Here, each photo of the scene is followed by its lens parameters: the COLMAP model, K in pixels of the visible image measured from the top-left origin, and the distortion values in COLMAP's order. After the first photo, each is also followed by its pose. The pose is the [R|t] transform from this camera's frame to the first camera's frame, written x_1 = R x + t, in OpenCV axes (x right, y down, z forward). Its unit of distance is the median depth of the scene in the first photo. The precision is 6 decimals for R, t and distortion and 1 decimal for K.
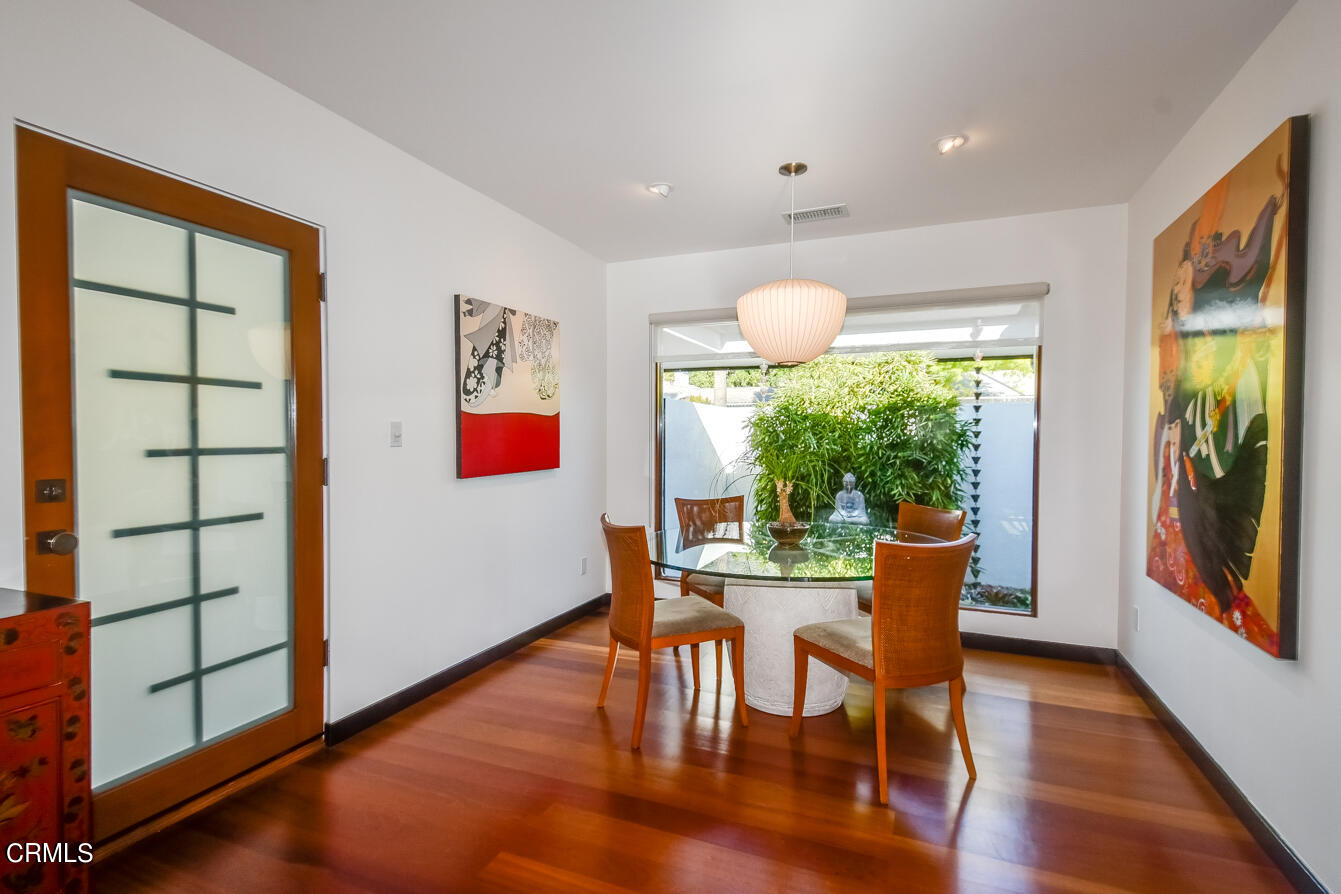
lens RADIAL K [[599.7, 0, 670.5], [0, 599.7, 447.0], [0, 0, 1]] dist [-0.024985, -0.000317]
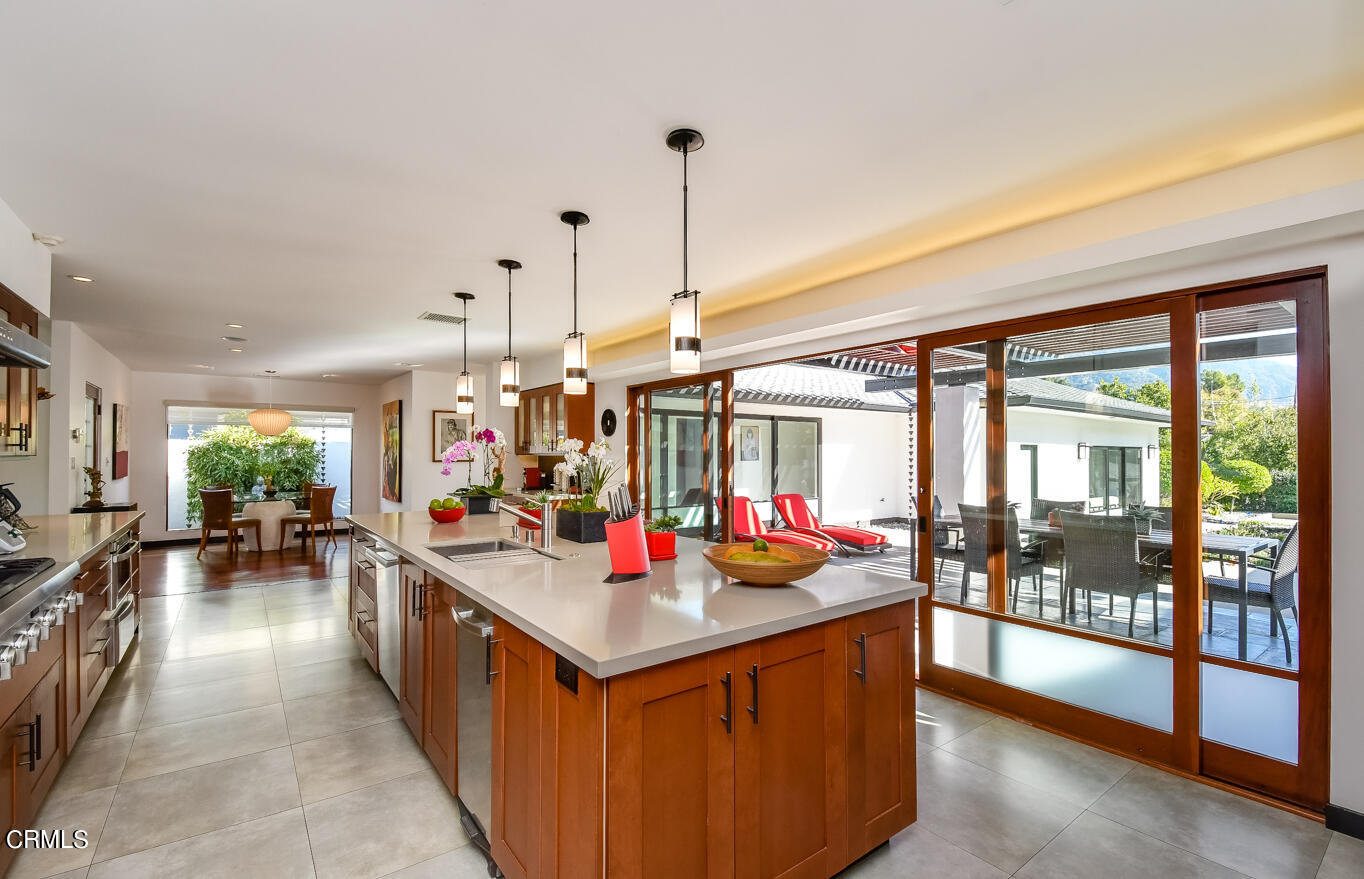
lens RADIAL K [[609.6, 0, 682.0], [0, 609.6, 439.5], [0, 0, 1]] dist [0.000301, 0.000006]
pose [[0.500060, 0.011670, 0.865912, -0.762298], [0.017264, 0.999576, -0.023442, -0.008735], [-0.865819, 0.026671, 0.499647, -1.248461]]
